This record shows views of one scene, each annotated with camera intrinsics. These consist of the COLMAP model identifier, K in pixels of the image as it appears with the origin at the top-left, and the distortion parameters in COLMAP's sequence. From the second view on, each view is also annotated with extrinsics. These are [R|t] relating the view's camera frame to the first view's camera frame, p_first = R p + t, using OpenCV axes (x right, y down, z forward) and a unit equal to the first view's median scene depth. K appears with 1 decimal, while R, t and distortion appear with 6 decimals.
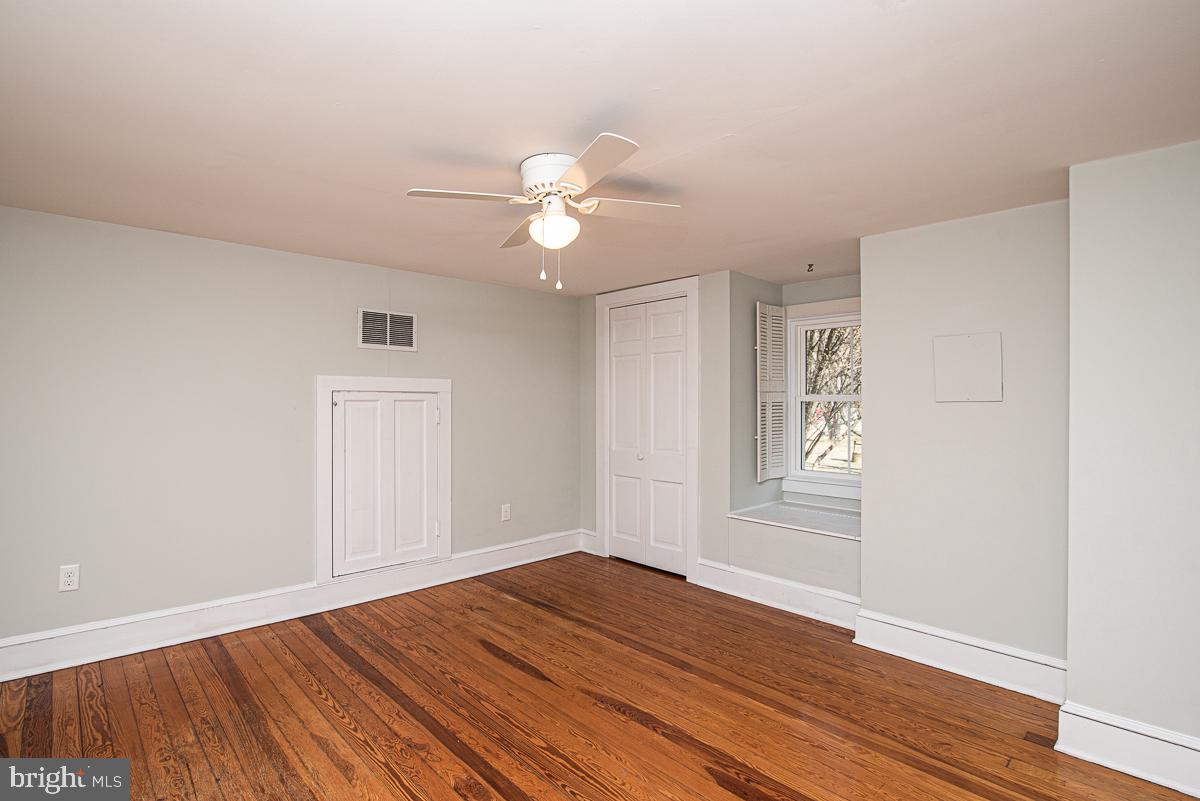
lens RADIAL K [[594.3, 0, 591.5], [0, 594.3, 398.5], [0, 0, 1]] dist [-0.004987, -0.000244]
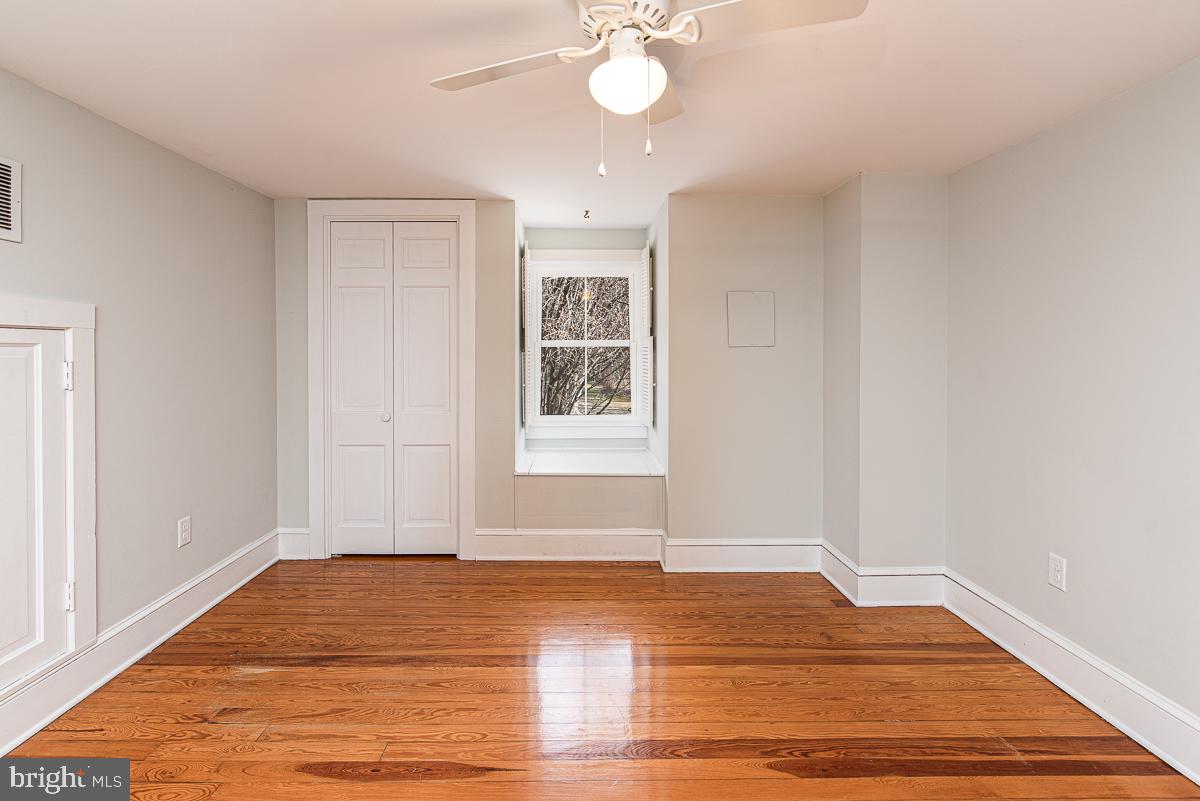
lens RADIAL K [[551.9, 0, 602.5], [0, 551.9, 347.3], [0, 0, 1]] dist [-0.002408, 0.000111]
pose [[0.665224, 0.000575, 0.746643, -0.358115], [-0.003117, 0.999993, 0.002007, 0.004376], [-0.746637, -0.003662, 0.665222, 0.404592]]
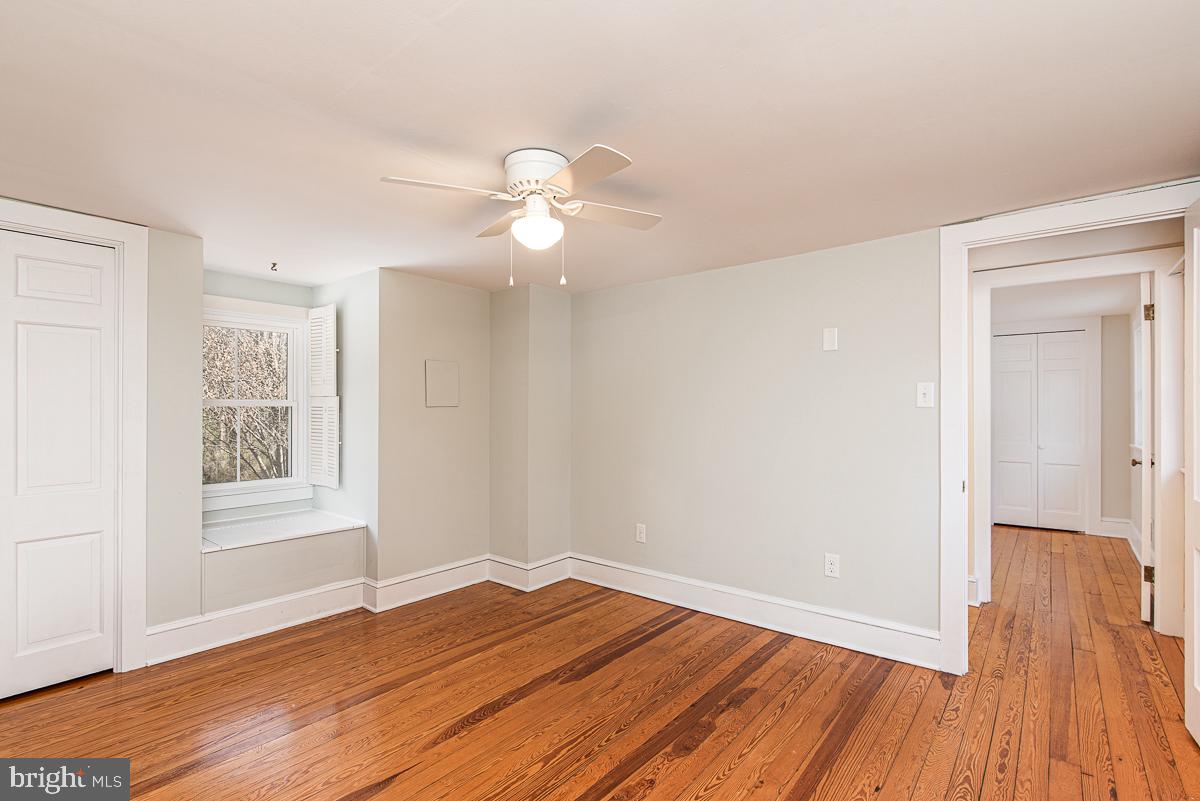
lens RADIAL K [[533.9, 0, 595.6], [0, 533.9, 404.9], [0, 0, 1]] dist [-0.001271, 0.000126]
pose [[-0.120983, 0.005552, 0.992639, -0.623954], [-0.005786, 0.999963, -0.006298, 0.006225], [-0.992638, -0.006505, -0.120947, 0.670146]]
